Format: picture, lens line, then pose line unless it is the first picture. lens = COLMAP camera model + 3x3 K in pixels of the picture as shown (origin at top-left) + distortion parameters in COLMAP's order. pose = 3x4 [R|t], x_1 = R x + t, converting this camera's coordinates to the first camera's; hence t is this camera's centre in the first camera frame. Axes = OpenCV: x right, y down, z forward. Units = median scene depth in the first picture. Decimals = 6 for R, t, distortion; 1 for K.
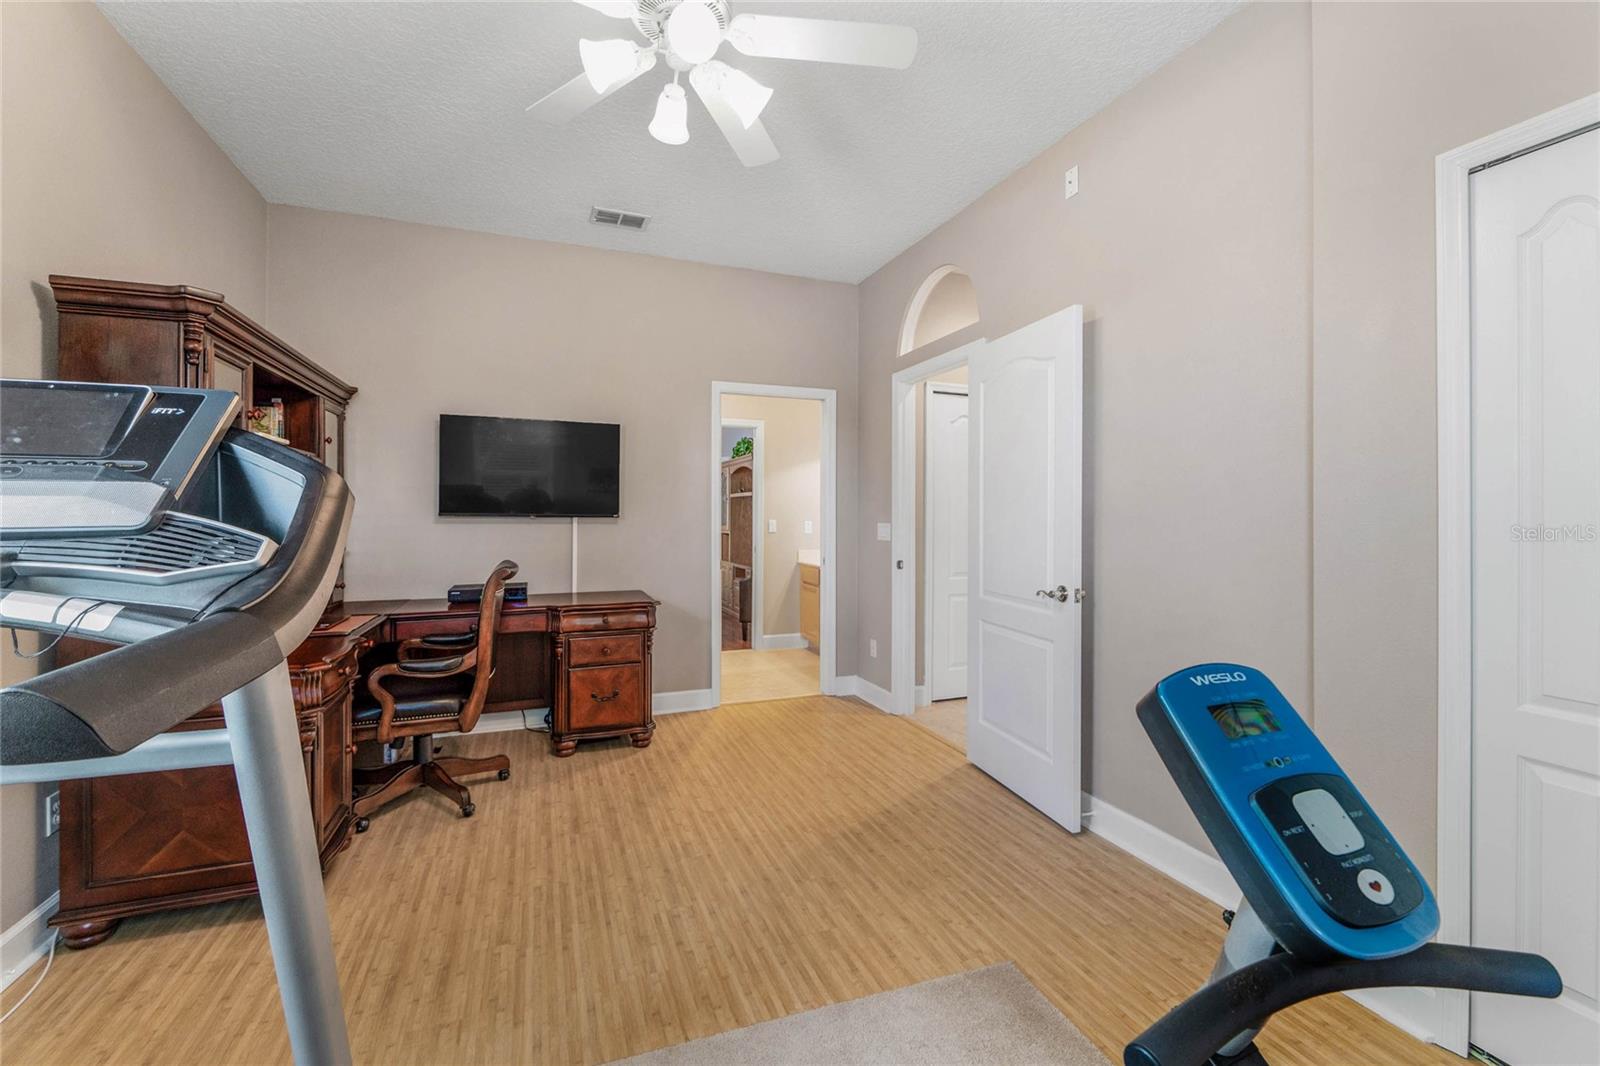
lens RADIAL K [[674.2, 0, 799.9], [0, 674.2, 519.6], [0, 0, 1]] dist [0.000302, 0.000032]
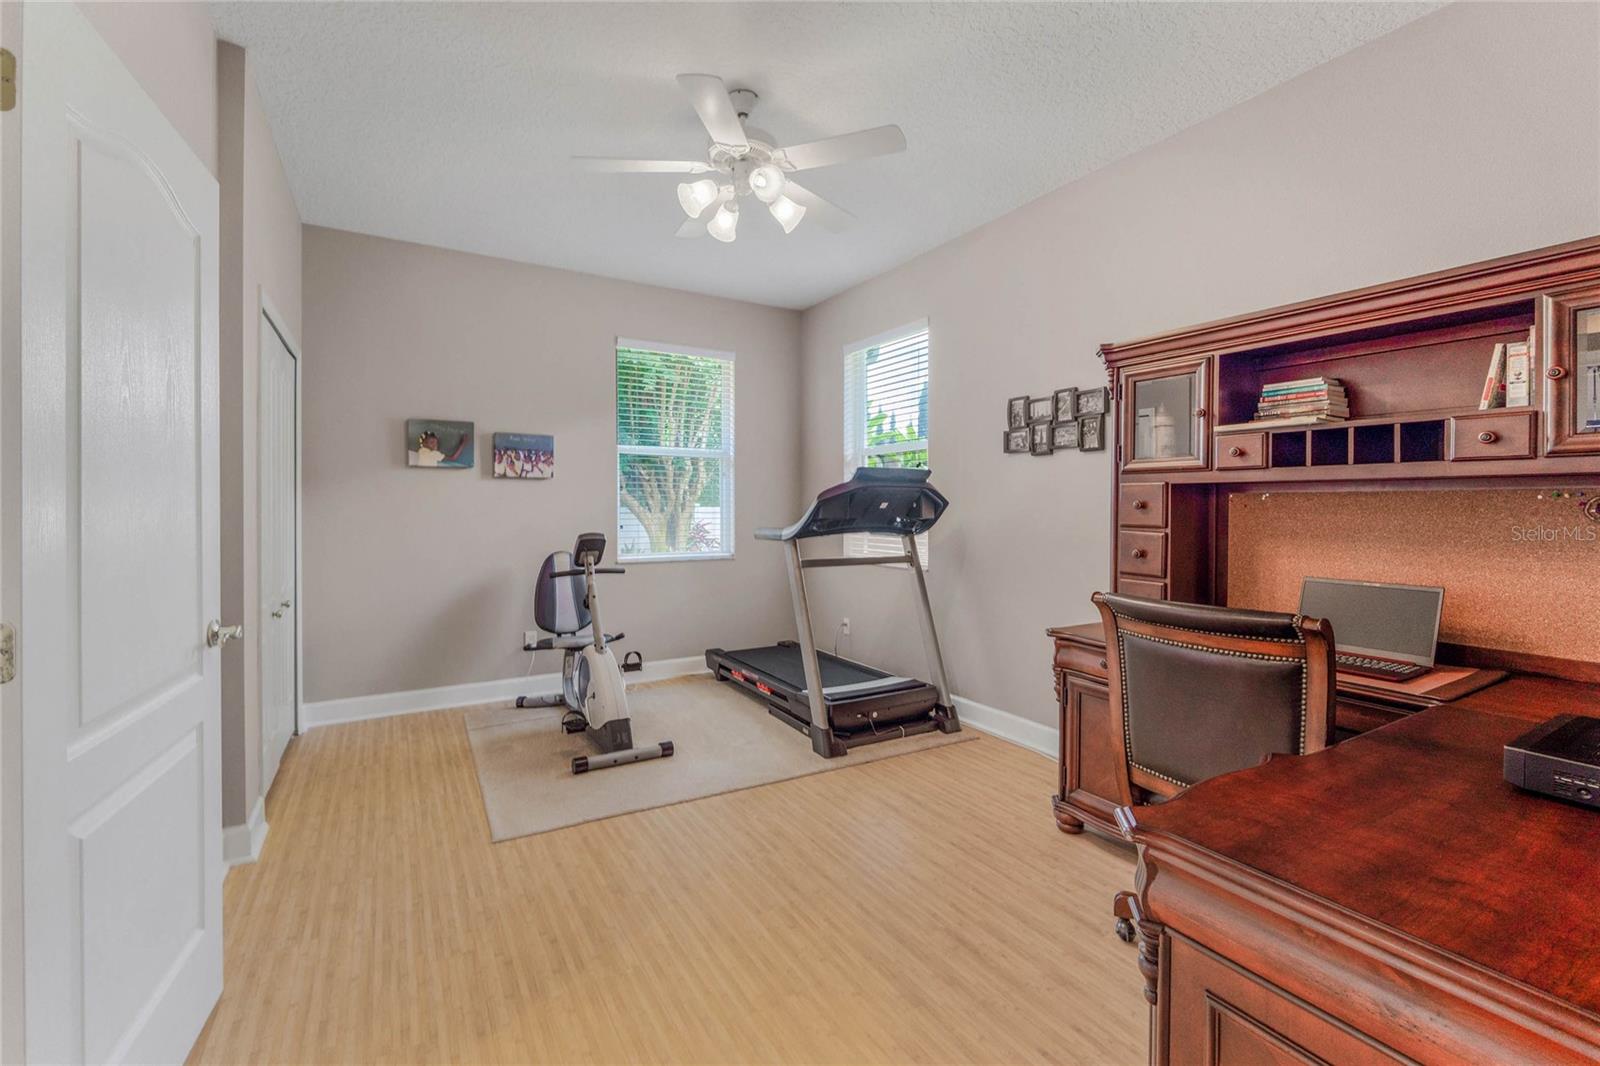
lens RADIAL K [[674.2, 0, 799.5], [0, 674.2, 517.9], [0, 0, 1]] dist [0.000302, 0.000032]
pose [[-0.984738, -0.001780, -0.174036, -0.036648], [-0.006092, 0.999688, 0.024243, -0.016617], [0.173939, 0.024933, -0.984441, 1.786230]]
